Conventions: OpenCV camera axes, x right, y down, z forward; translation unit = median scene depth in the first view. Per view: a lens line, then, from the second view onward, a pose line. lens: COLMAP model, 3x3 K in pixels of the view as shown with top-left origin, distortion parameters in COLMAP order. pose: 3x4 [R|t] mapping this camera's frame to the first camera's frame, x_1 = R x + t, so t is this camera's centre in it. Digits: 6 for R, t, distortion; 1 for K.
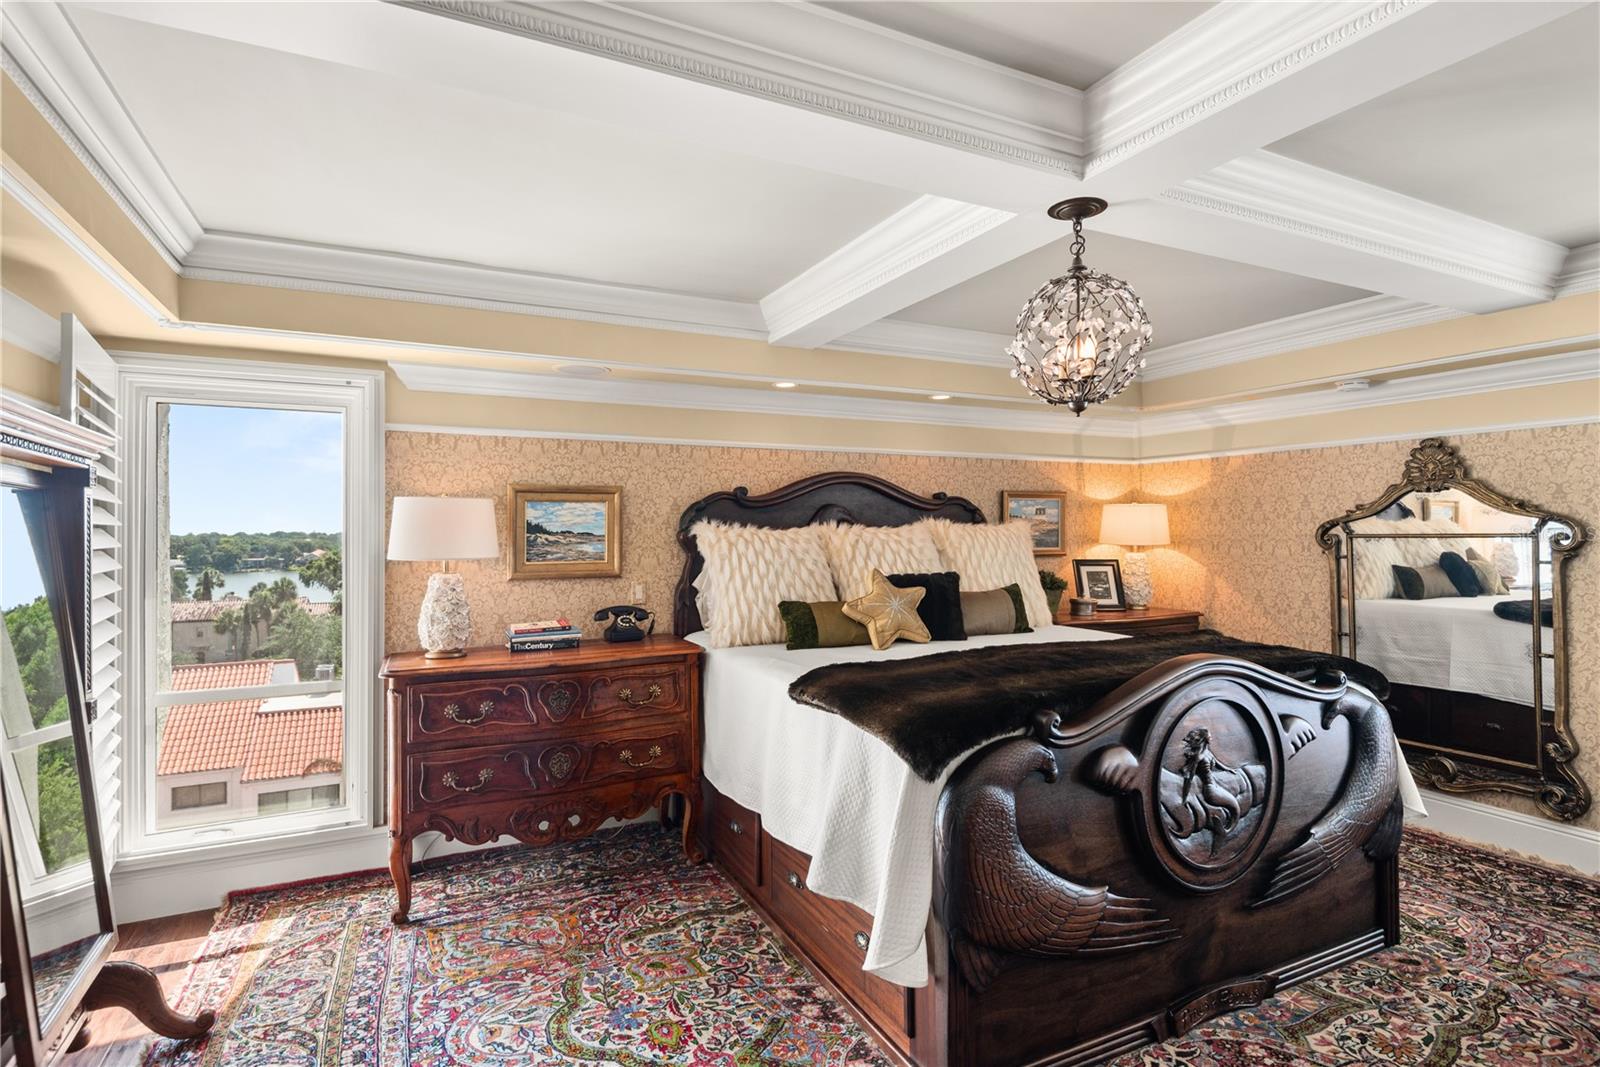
lens RADIAL K [[812.2, 0, 805.5], [0, 812.2, 522.9], [0, 0, 1]] dist [0.021161, -0.015235]
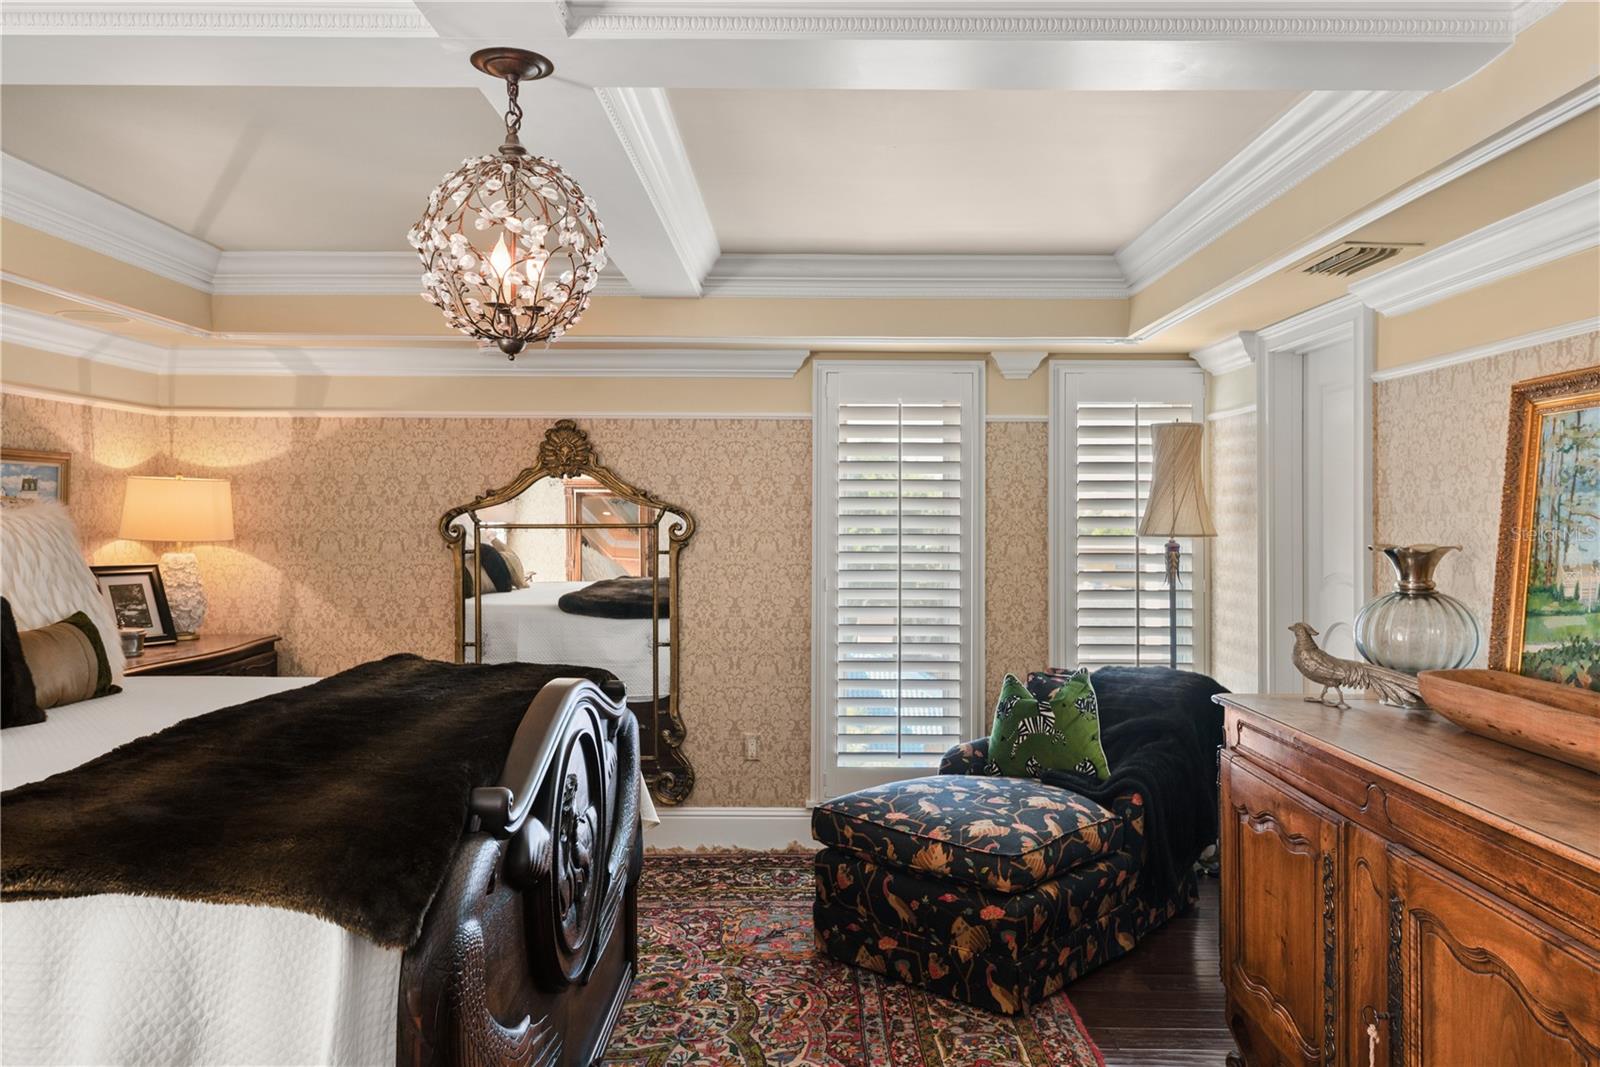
lens RADIAL K [[1148.6, 0, 793.8], [0, 1148.6, 507.2], [0, 0, 1]] dist [0.037898, -0.030012]
pose [[0.439304, 0.011679, 0.898263, -0.308587], [-0.013112, 0.999892, -0.006588, -0.000283], [-0.898243, -0.008884, 0.439410, 0.236837]]
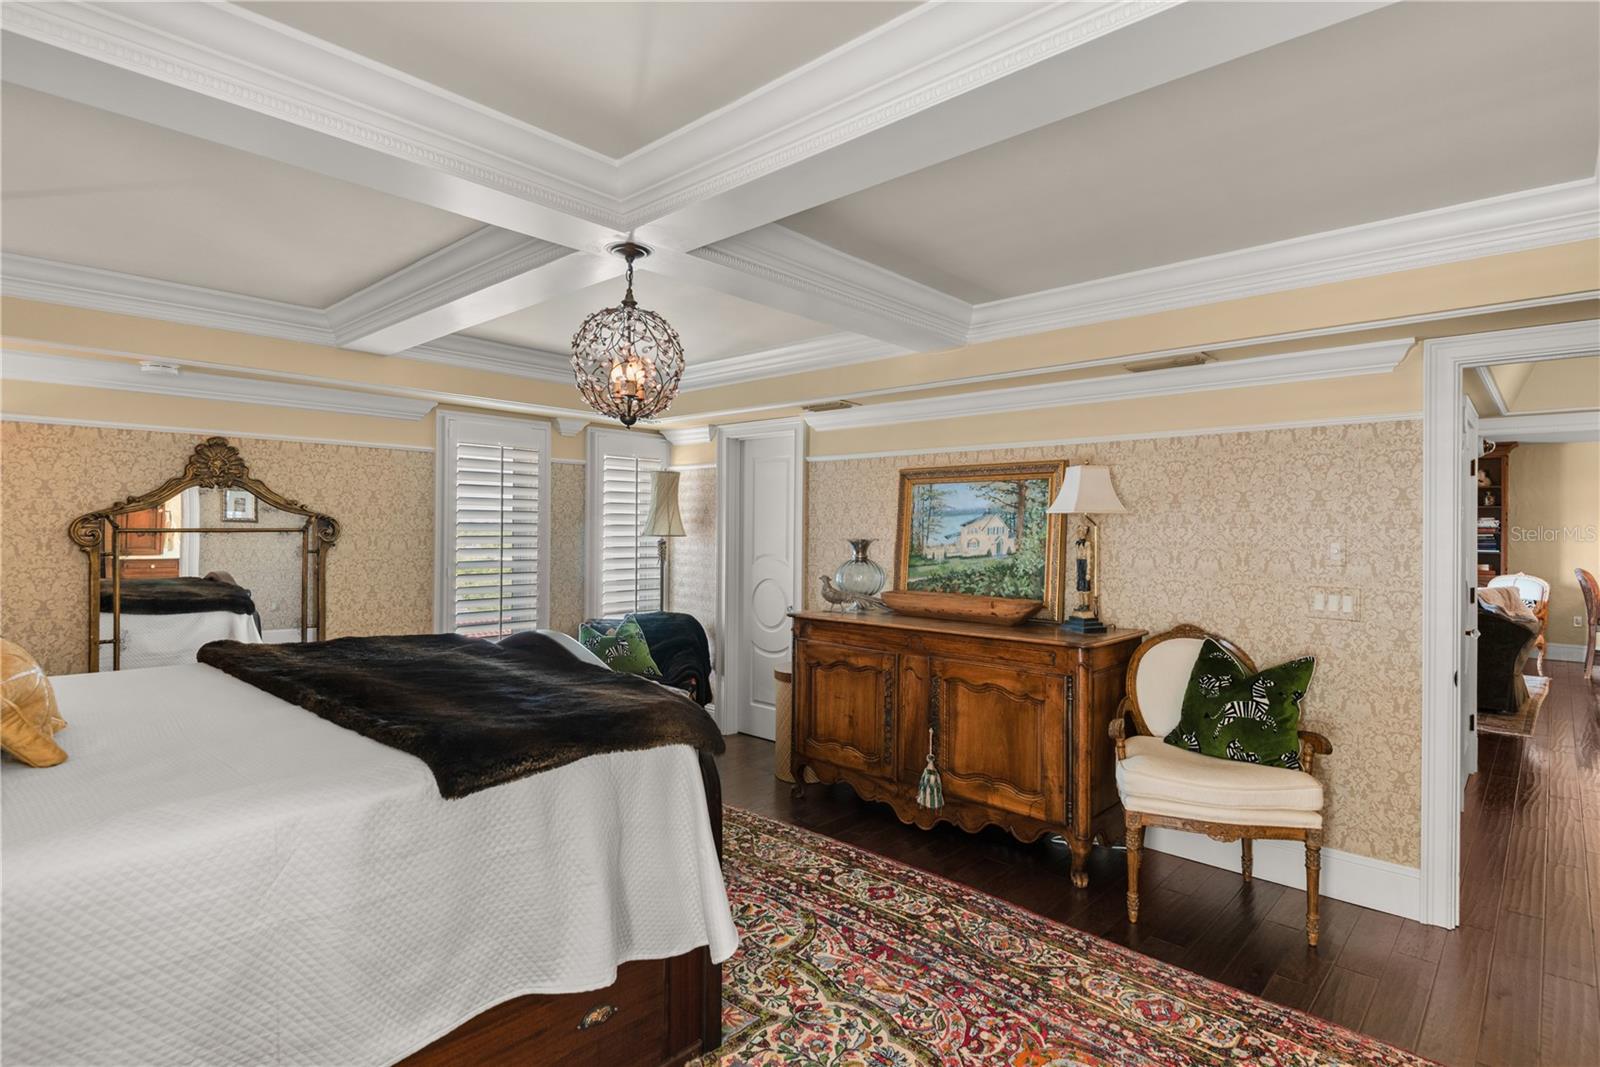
lens RADIAL K [[812.2, 0, 825.1], [0, 812.2, 526.5], [0, 0, 1]] dist [0.021161, -0.015235]
pose [[-0.383722, 0.002176, 0.923446, -0.562612], [-0.016174, 0.999828, -0.009076, 0.009054], [-0.923307, -0.018418, -0.383621, 0.773529]]
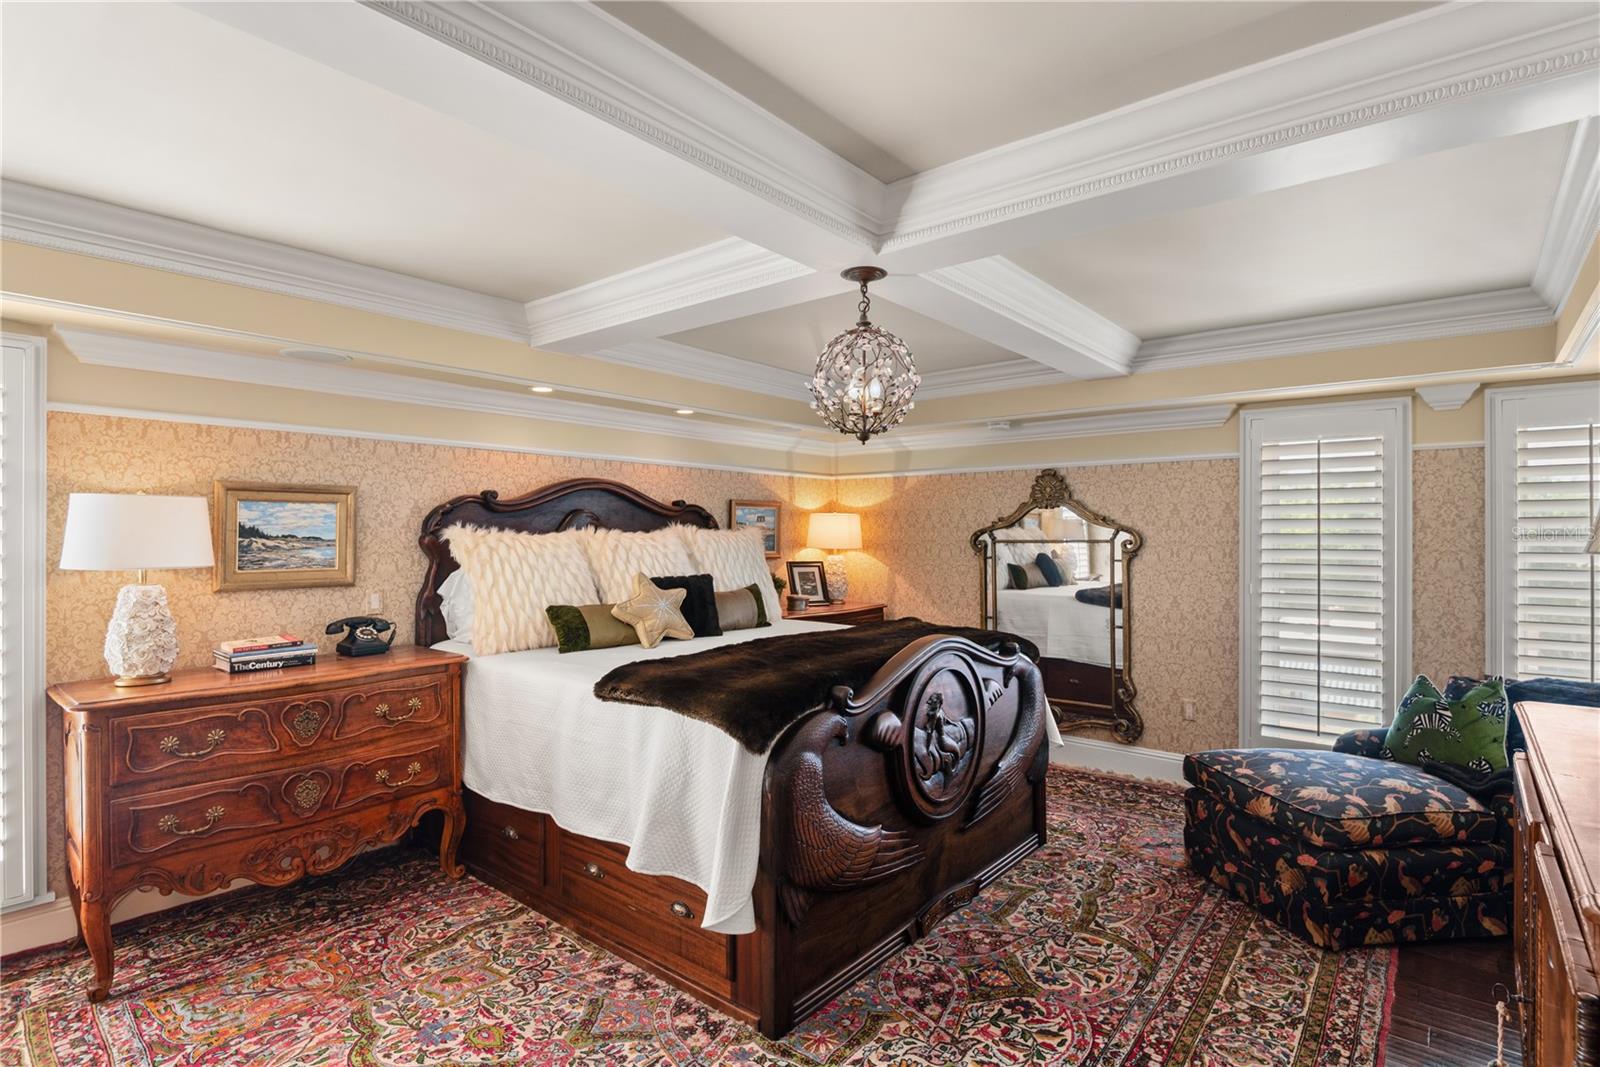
lens RADIAL K [[812.2, 0, 792.4], [0, 812.2, 530.6], [0, 0, 1]] dist [0.021161, -0.015235]
pose [[0.913649, 0.006836, 0.406447, -0.176769], [-0.008960, 0.999954, 0.003325, -0.002904], [-0.406405, -0.006680, 0.913668, -0.048875]]
